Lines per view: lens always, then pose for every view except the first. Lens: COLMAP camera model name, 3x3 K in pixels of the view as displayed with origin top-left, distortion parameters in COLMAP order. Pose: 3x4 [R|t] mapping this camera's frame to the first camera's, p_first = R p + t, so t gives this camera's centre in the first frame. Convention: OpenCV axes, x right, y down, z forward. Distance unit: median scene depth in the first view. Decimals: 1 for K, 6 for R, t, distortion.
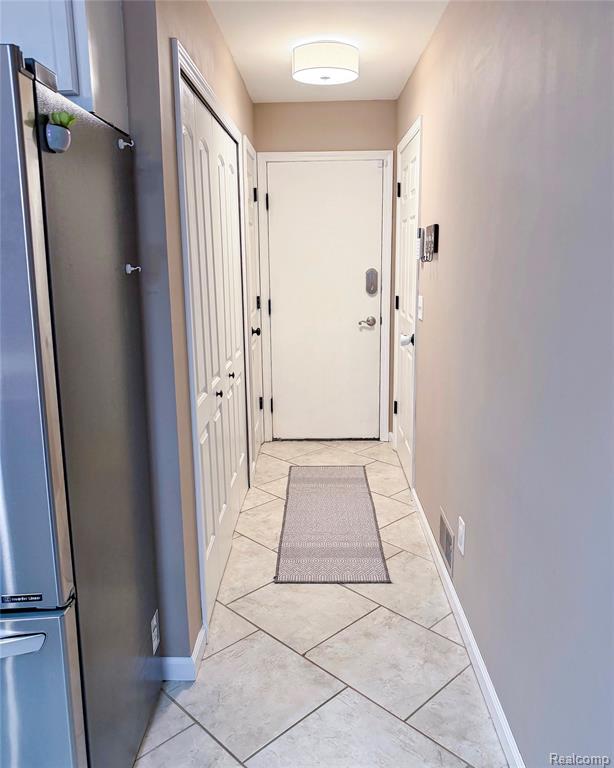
lens RADIAL K [[615.4, 0, 293.6], [0, 615.4, 381.3], [0, 0, 1]] dist [0.089430, -0.000242]
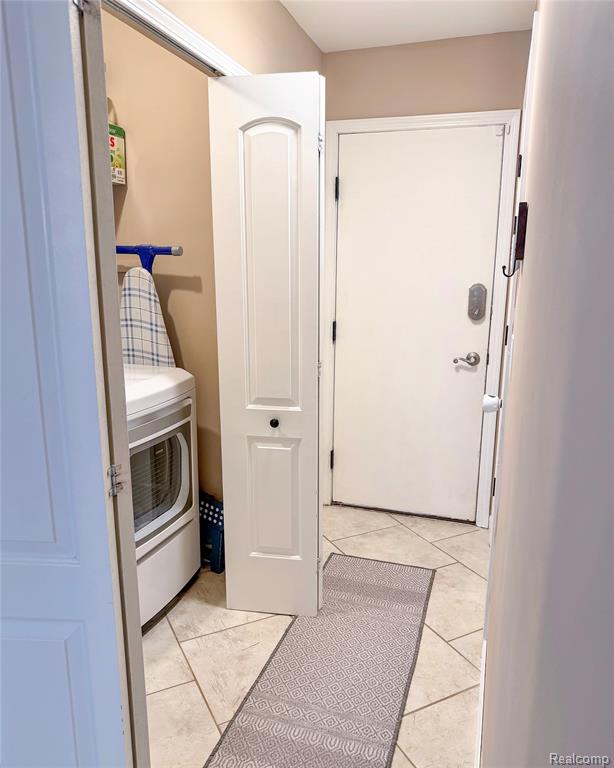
lens RADIAL K [[578.8, 0, 307.1], [0, 578.8, 398.8], [0, 0, 1]] dist [-0.002091, -0.003861]
pose [[0.957819, 0.086941, -0.273906, 0.130041], [-0.078444, 0.996040, 0.041843, -0.065694], [0.276459, -0.018592, 0.960846, 0.319720]]
